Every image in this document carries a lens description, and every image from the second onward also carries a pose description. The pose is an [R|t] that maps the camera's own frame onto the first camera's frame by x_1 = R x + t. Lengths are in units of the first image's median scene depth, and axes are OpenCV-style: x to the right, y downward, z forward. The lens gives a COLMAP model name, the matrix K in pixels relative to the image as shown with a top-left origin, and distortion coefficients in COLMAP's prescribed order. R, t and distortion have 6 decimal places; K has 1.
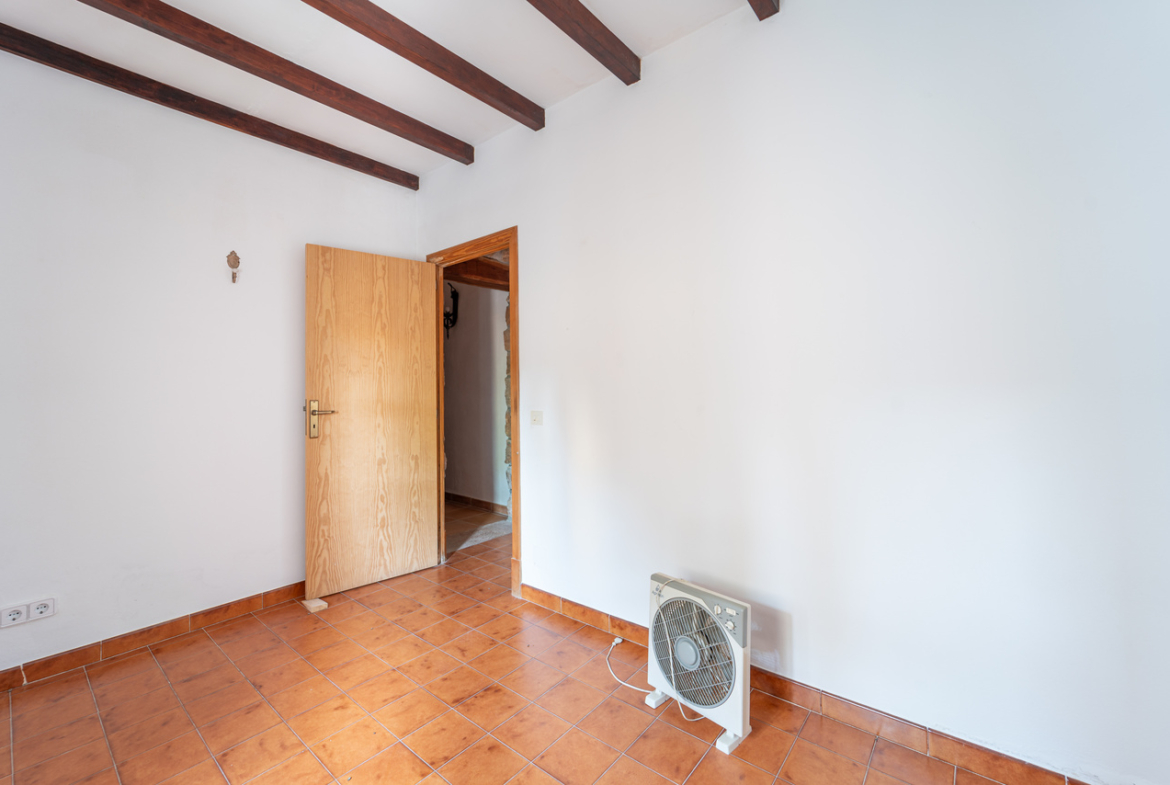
lens RADIAL K [[471.7, 0, 588.7], [0, 471.7, 395.9], [0, 0, 1]] dist [-0.001231, -0.000281]
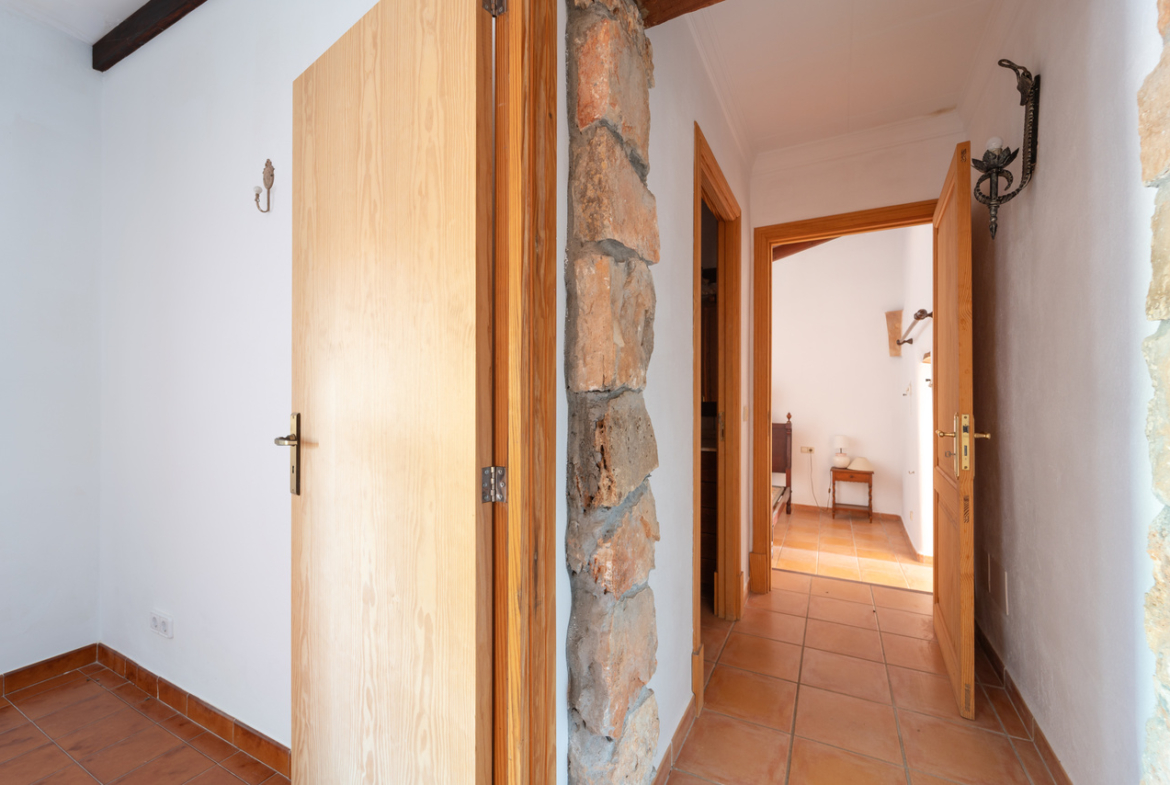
lens RADIAL K [[483.3, 0, 585.0], [0, 483.3, 392.5], [0, 0, 1]] dist [-0.001642, -0.000207]
pose [[0.200715, 0.011313, -0.979584, -0.053964], [-0.017618, 0.999813, 0.007937, -0.018355], [0.979491, 0.015665, 0.200877, 1.085545]]
